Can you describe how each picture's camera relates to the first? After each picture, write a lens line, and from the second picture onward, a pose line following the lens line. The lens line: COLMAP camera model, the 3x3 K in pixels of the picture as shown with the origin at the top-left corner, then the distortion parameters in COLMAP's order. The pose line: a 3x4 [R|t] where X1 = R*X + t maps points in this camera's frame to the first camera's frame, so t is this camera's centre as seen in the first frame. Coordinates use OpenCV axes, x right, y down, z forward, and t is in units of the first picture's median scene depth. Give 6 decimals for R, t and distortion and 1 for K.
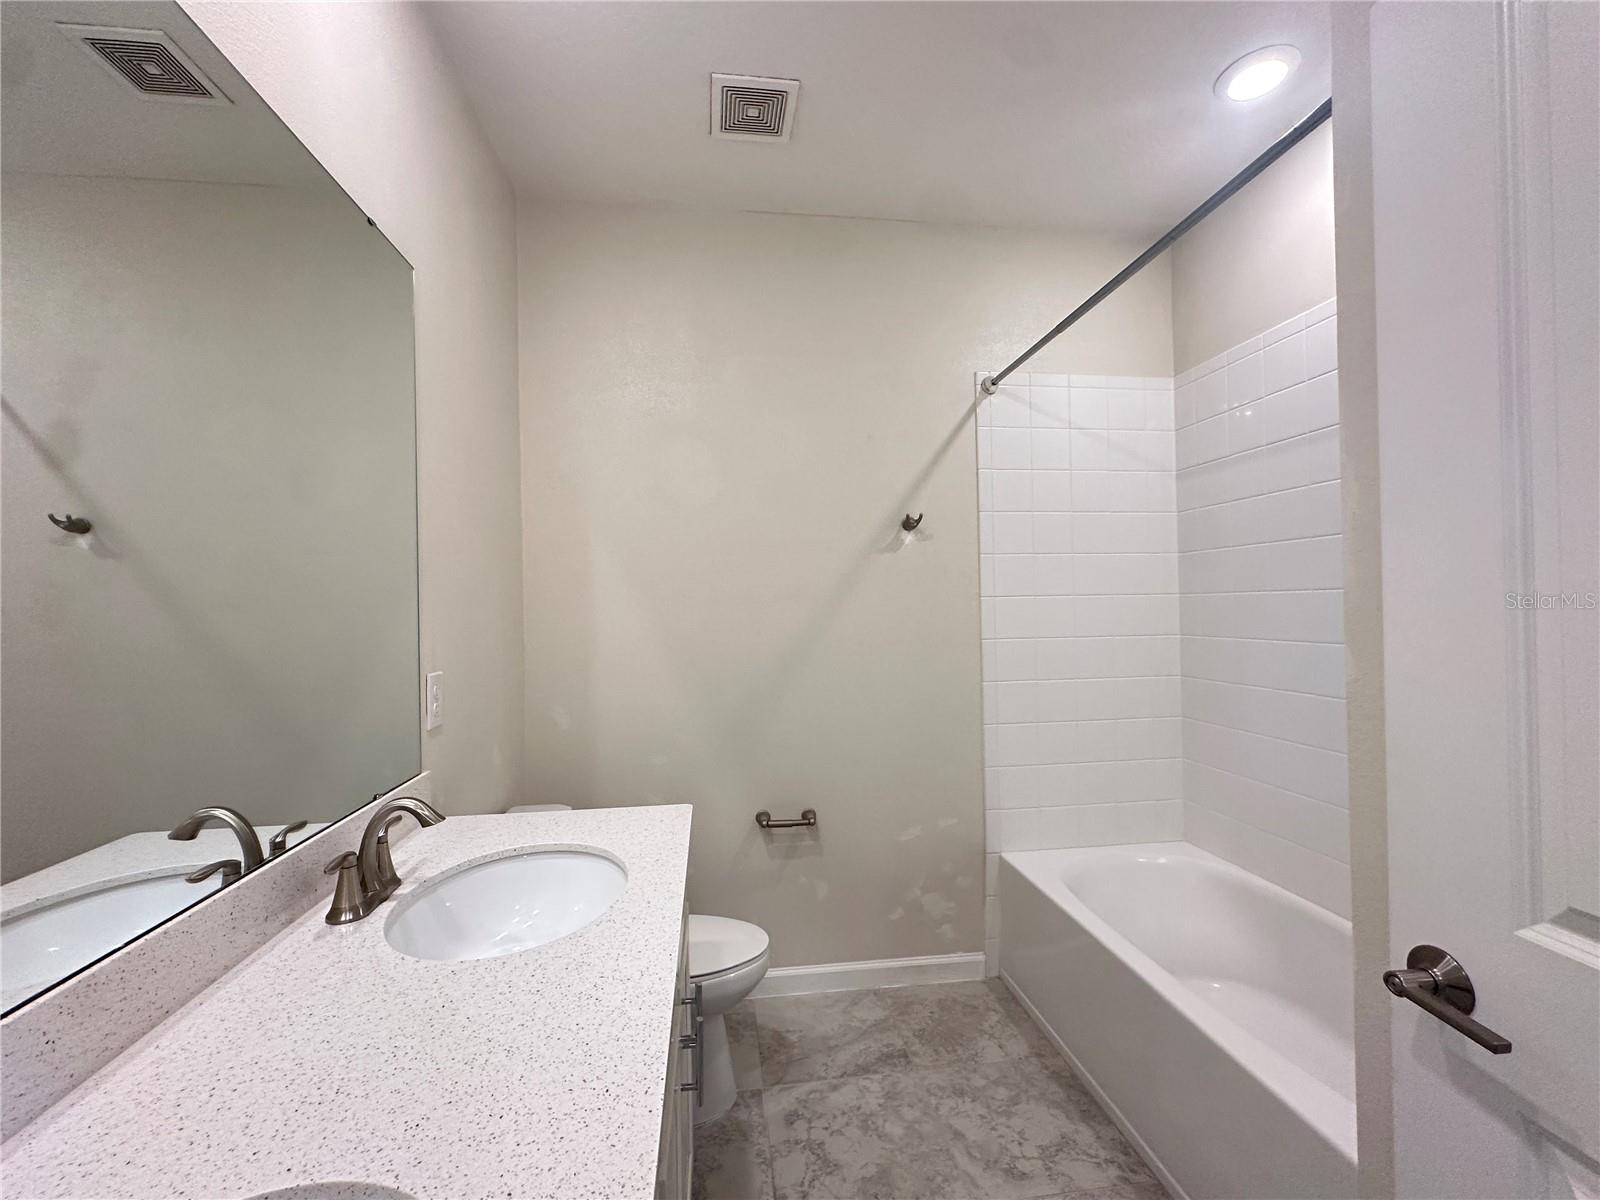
lens RADIAL K [[677.9, 0, 803.2], [0, 677.9, 600.1], [0, 0, 1]] dist [-0.002806, 0.000518]
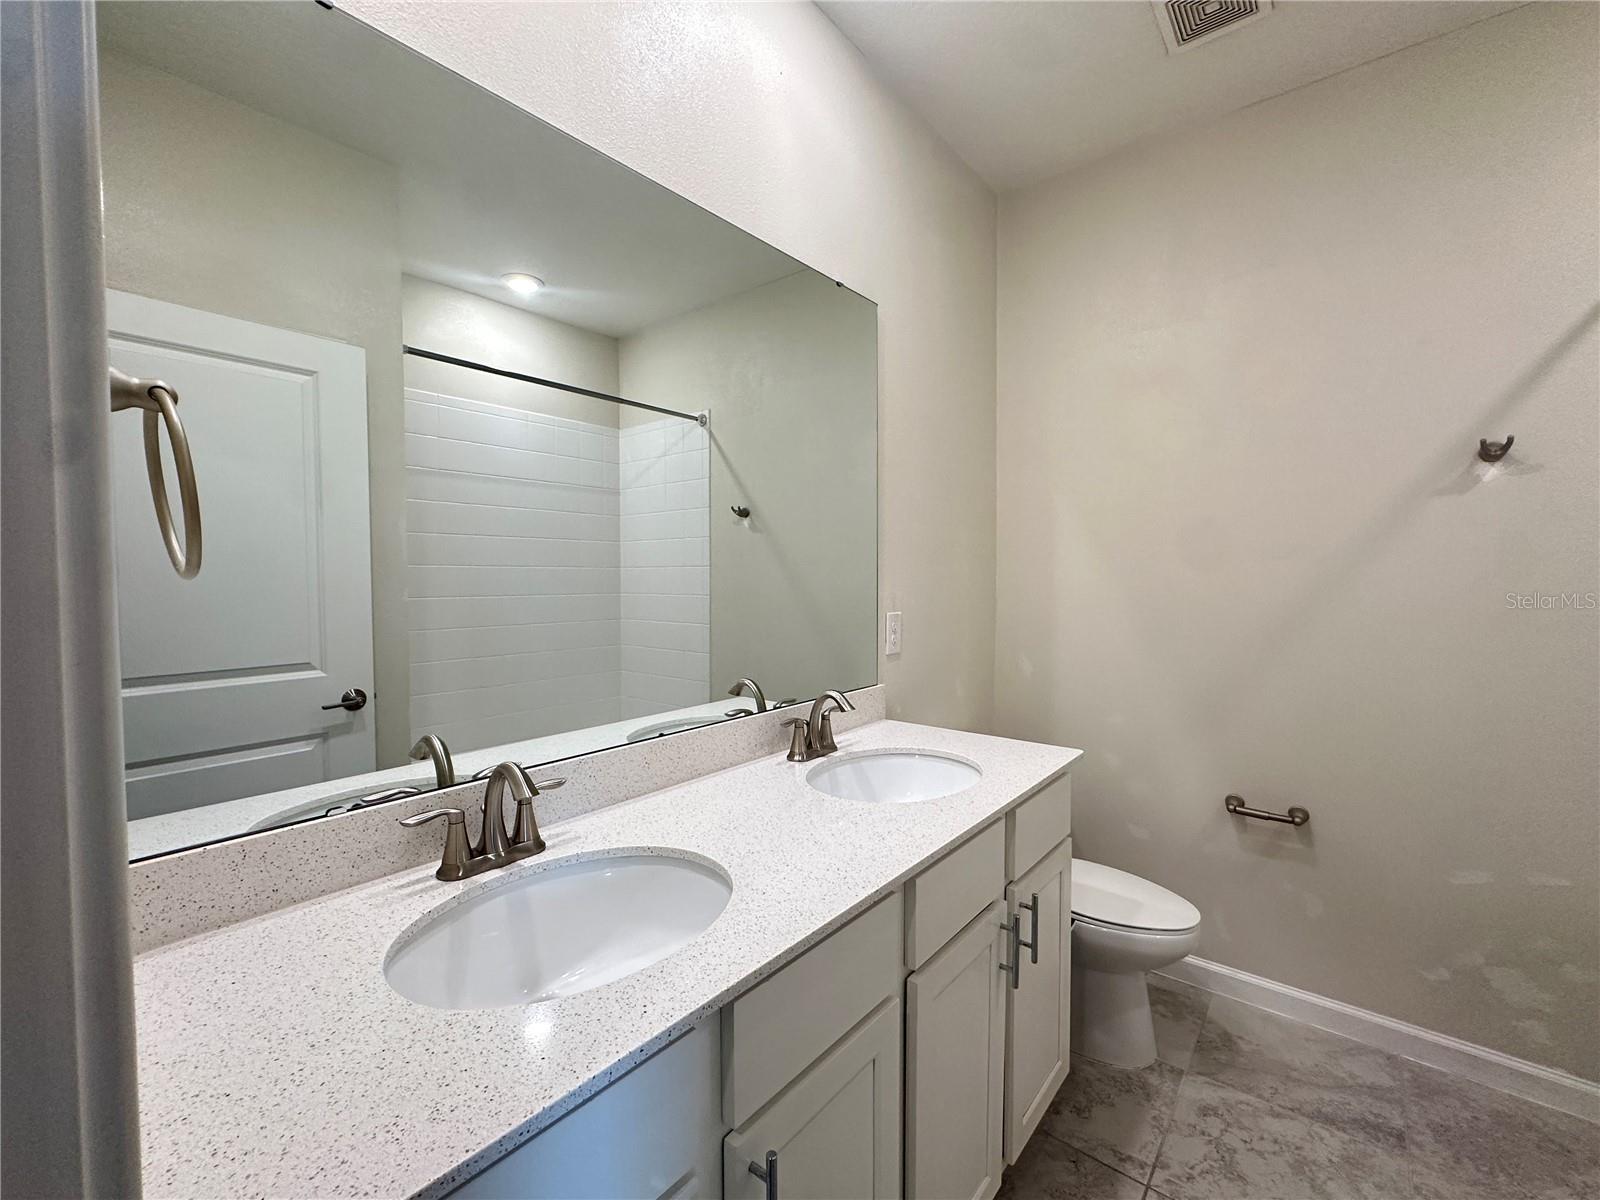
lens RADIAL K [[677.9, 0, 803.2], [0, 677.9, 600.1], [0, 0, 1]] dist [-0.002806, 0.000518]
pose [[0.687997, 0.043960, -0.724381, 0.225726], [-0.005693, 0.998460, 0.055186, 0.009714], [0.725691, -0.033844, 0.687188, -0.023616]]
